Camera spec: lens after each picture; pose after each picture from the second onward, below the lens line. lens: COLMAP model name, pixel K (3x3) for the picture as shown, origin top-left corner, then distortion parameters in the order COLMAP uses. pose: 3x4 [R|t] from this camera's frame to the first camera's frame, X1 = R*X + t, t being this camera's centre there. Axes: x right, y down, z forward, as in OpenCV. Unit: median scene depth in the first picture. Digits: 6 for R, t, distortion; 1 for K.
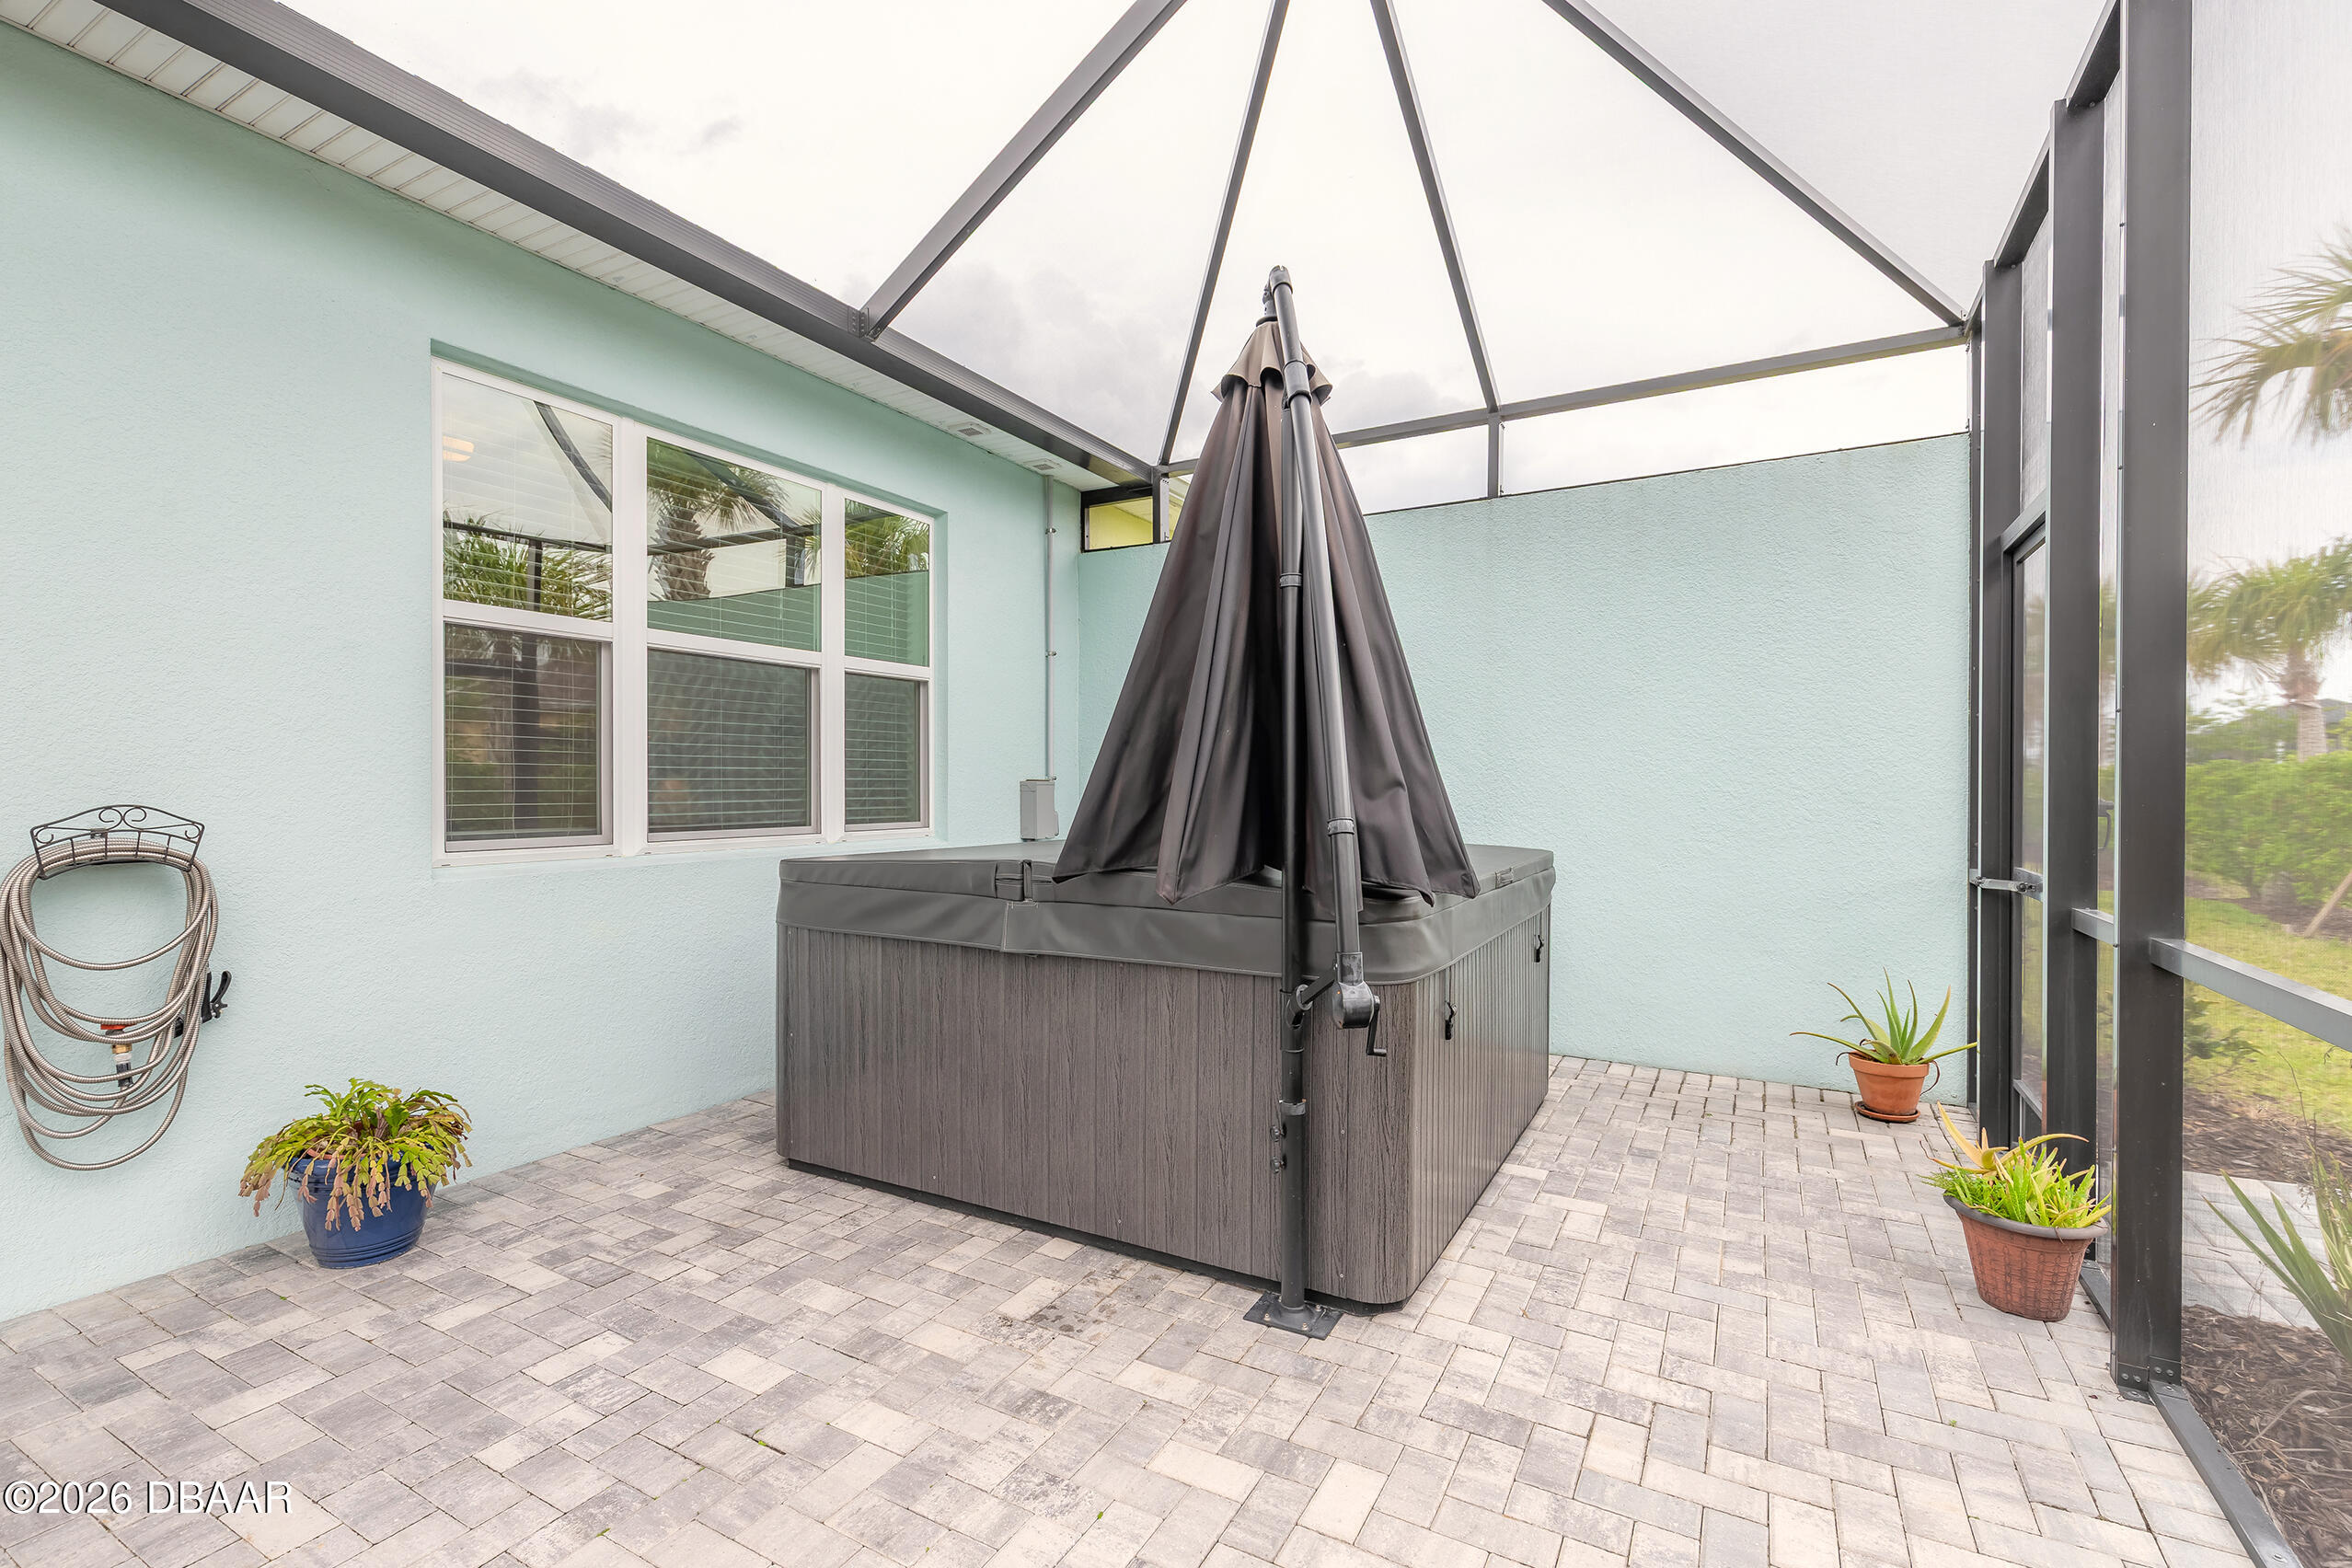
lens RADIAL K [[1060.5, 0, 1166.0], [0, 1060.5, 792.4], [0, 0, 1]] dist [0.011614, -0.001517]
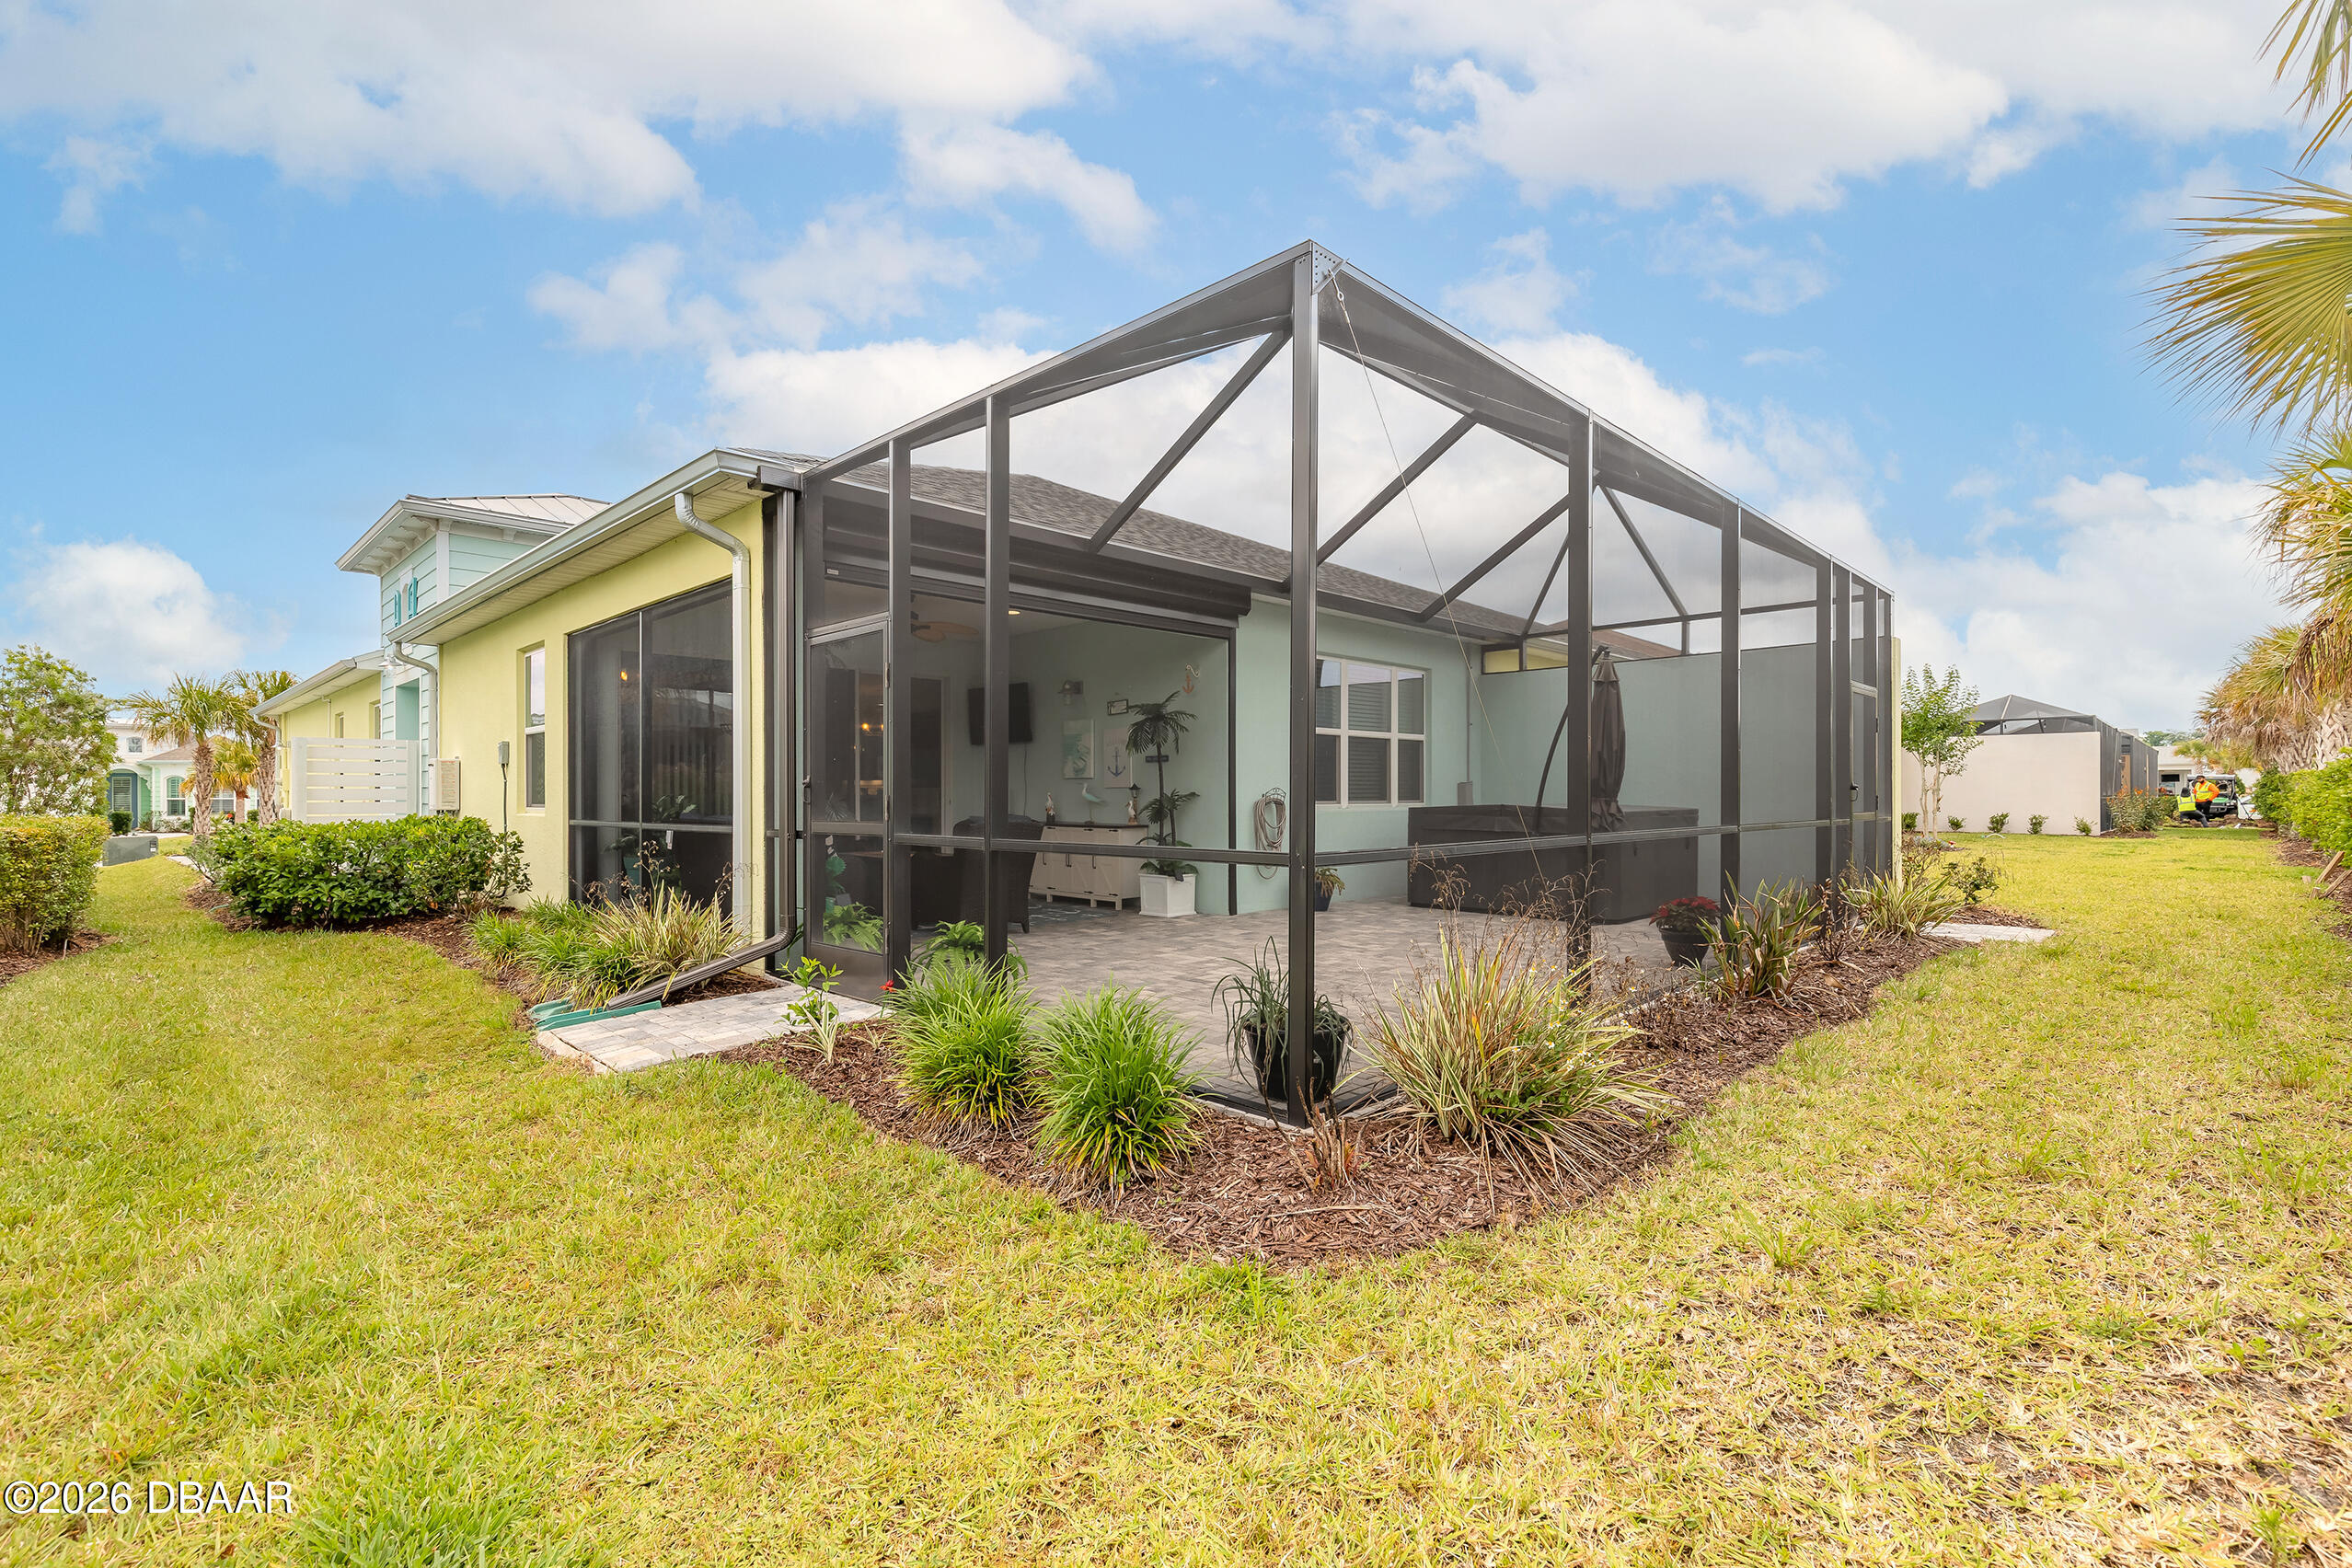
lens RADIAL K [[1060.5, 0, 1166.0], [0, 1060.5, 792.4], [0, 0, 1]] dist [0.011614, -0.001517]
pose [[0.963285, -0.003224, -0.268462, -0.271686], [0.001395, 0.999975, -0.007004, 0.052638], [0.268478, 0.006372, 0.963265, -2.734498]]
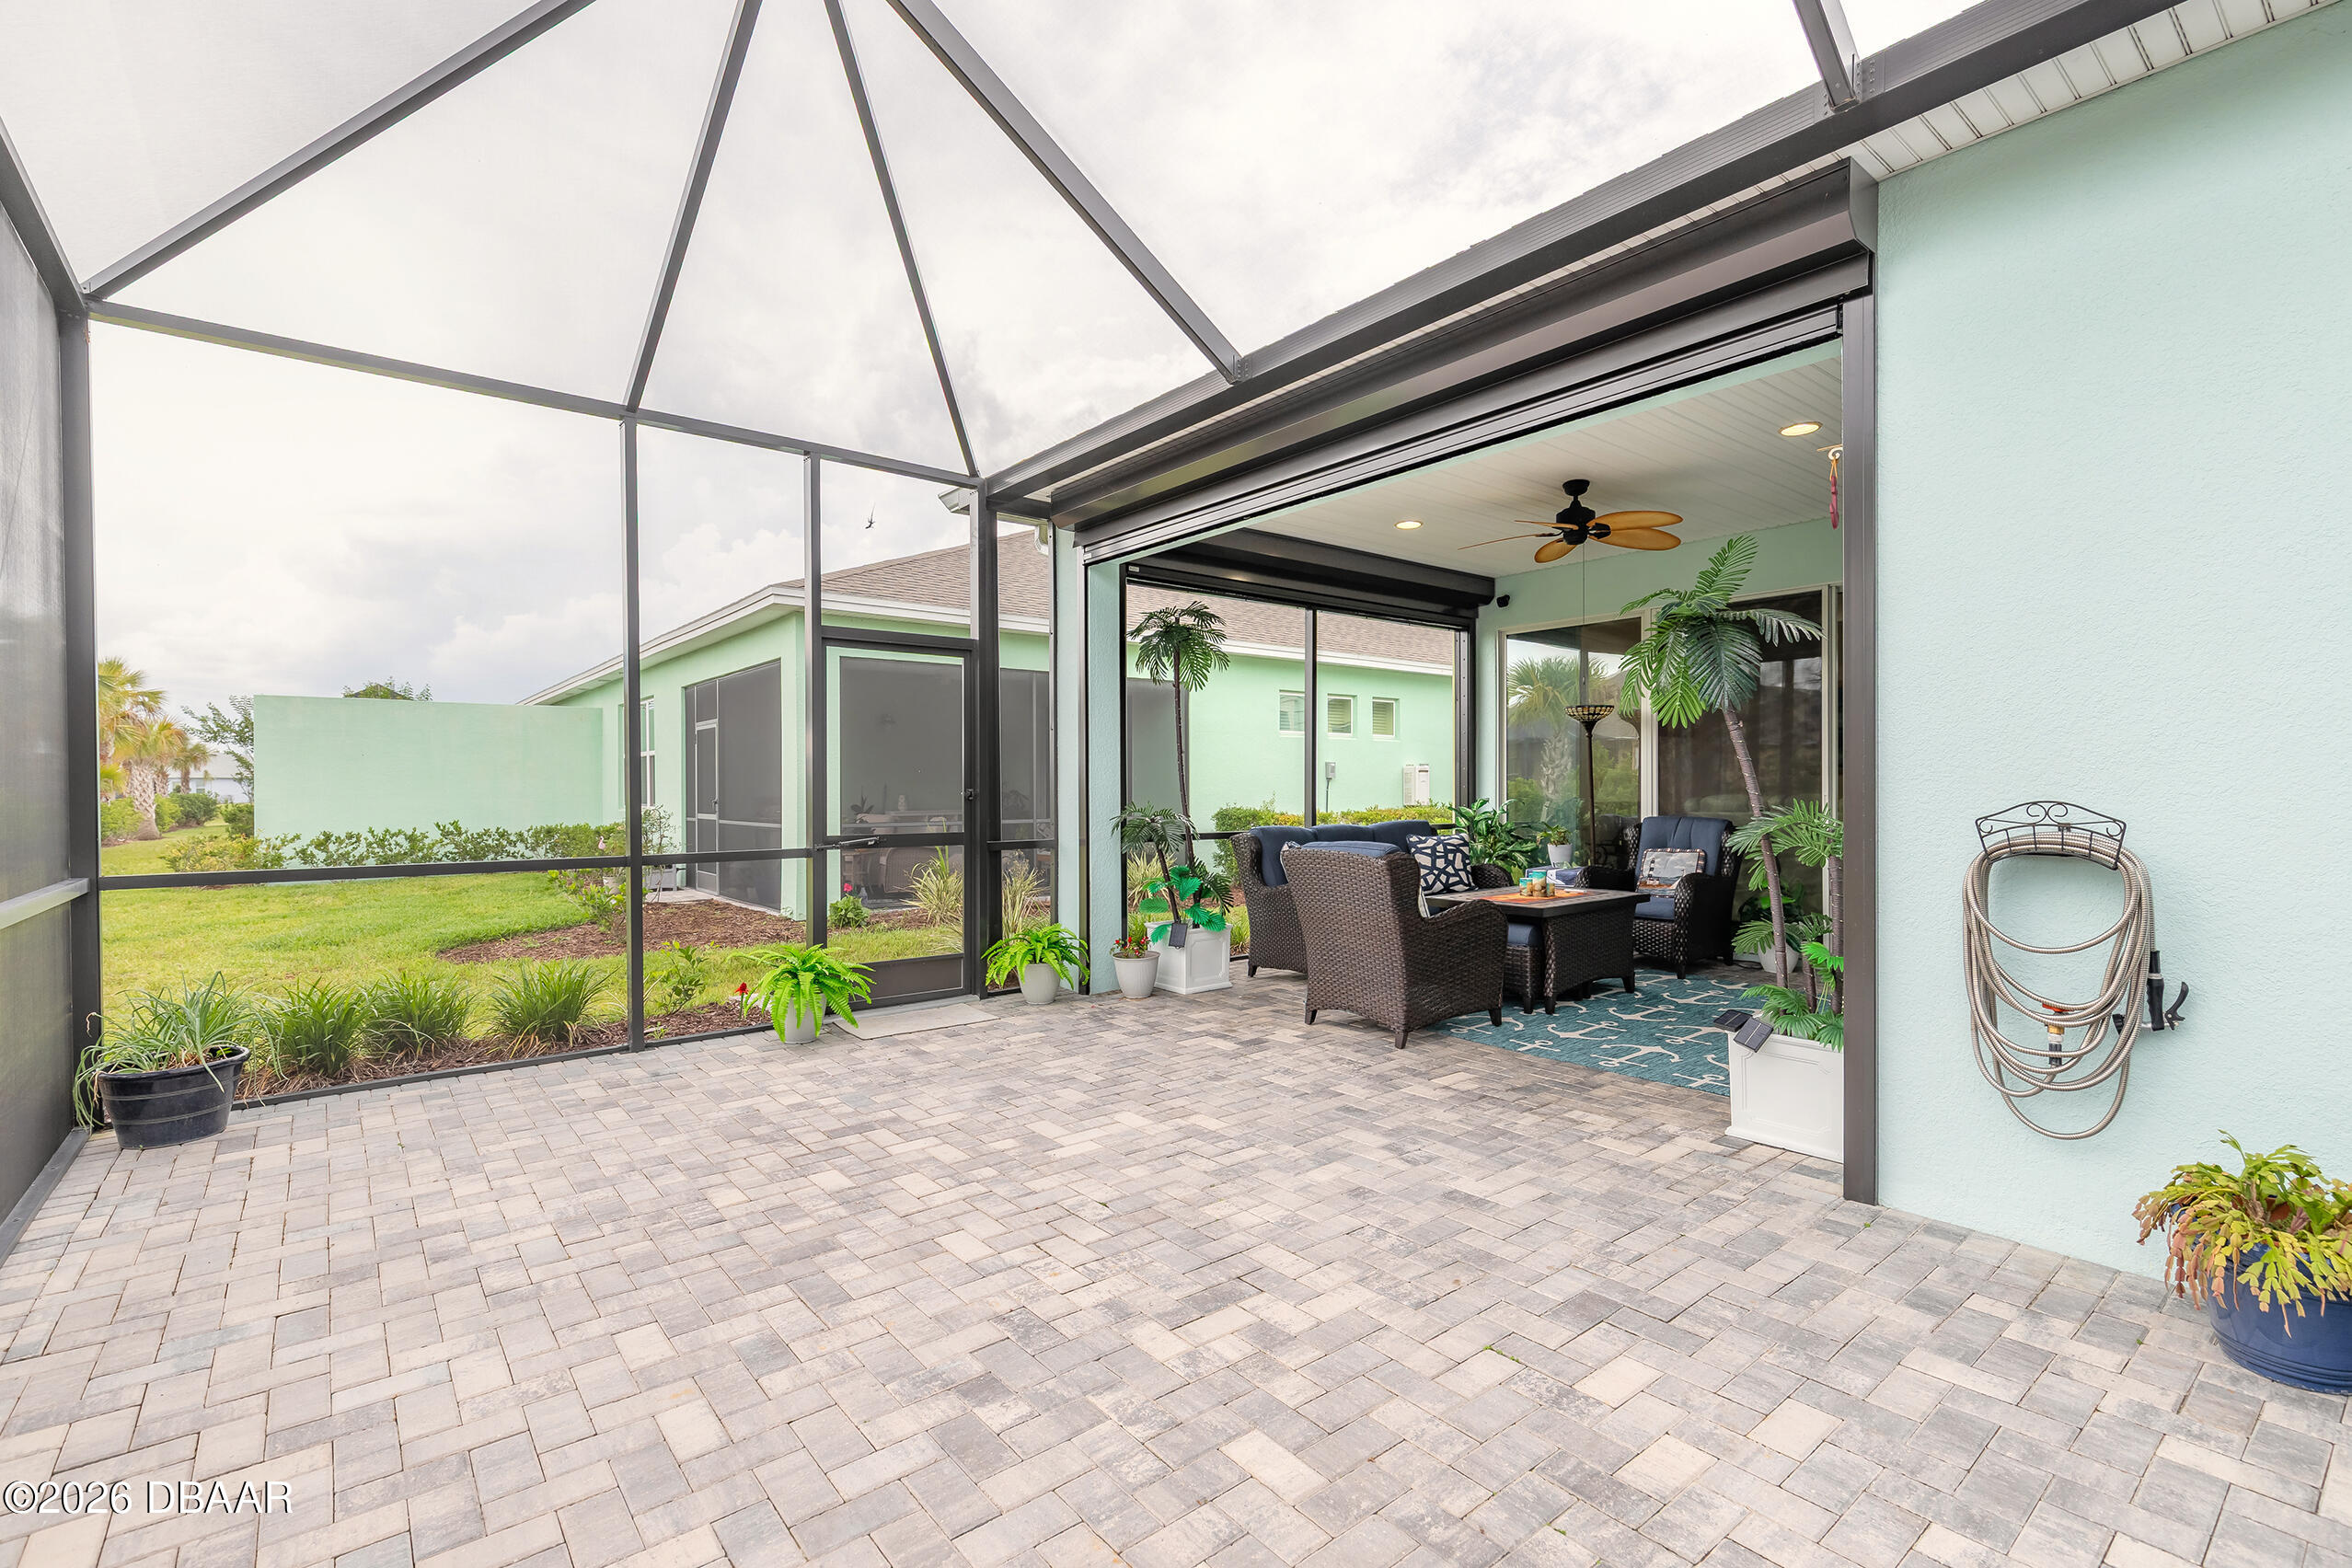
lens RADIAL K [[1060.5, 0, 1166.0], [0, 1060.5, 792.4], [0, 0, 1]] dist [0.011614, -0.001517]
pose [[-0.380912, 0.006588, -0.924588, 0.316623], [-0.001574, 0.999969, 0.007774, -0.003238], [0.924610, 0.004416, -0.380890, 0.540640]]
